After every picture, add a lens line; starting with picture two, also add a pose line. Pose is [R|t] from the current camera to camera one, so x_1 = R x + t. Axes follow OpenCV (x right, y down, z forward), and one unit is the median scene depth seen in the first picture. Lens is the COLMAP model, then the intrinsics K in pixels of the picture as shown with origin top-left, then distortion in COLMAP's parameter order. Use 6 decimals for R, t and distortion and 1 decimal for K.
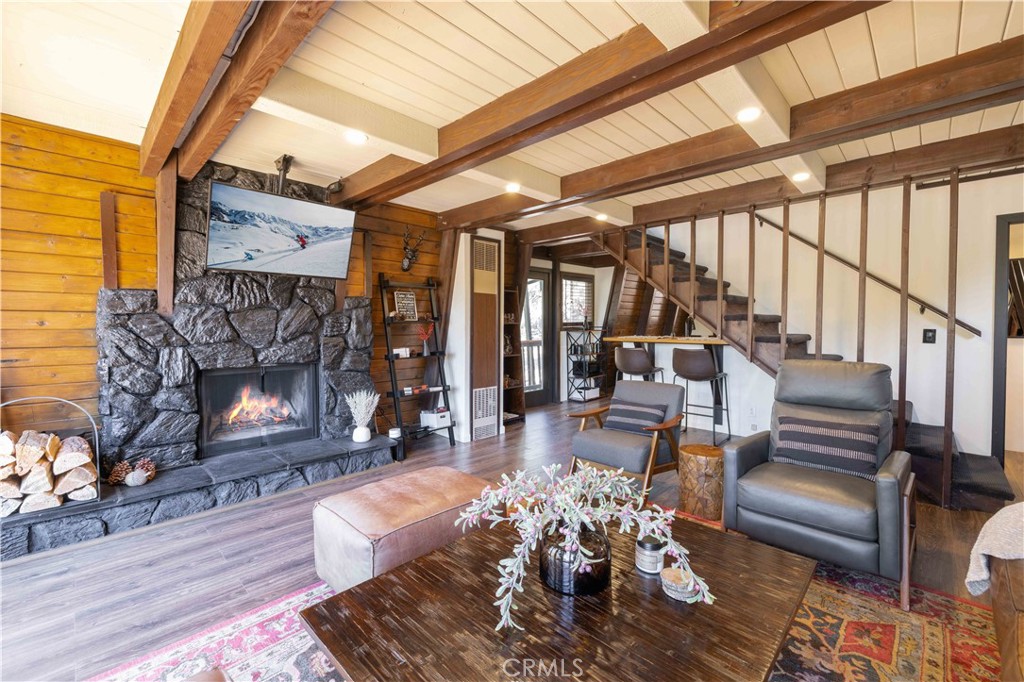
lens RADIAL K [[426.8, 0, 512.6], [0, 426.8, 333.3], [0, 0, 1]] dist [-0.004446, 0.000068]
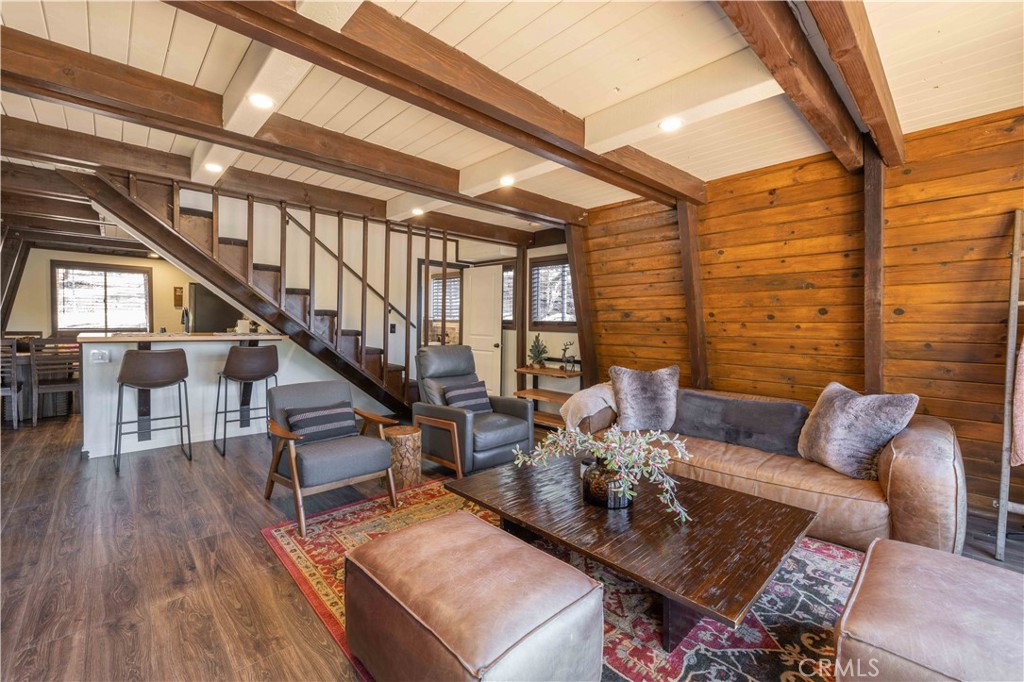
lens RADIAL K [[426.8, 0, 512.1], [0, 426.8, 344.1], [0, 0, 1]] dist [-0.004446, 0.000068]
pose [[0.037224, -0.043486, 0.998360, -0.440462], [0.000832, 0.999054, 0.043485, -0.008361], [-0.999307, -0.000788, 0.037225, 0.431087]]
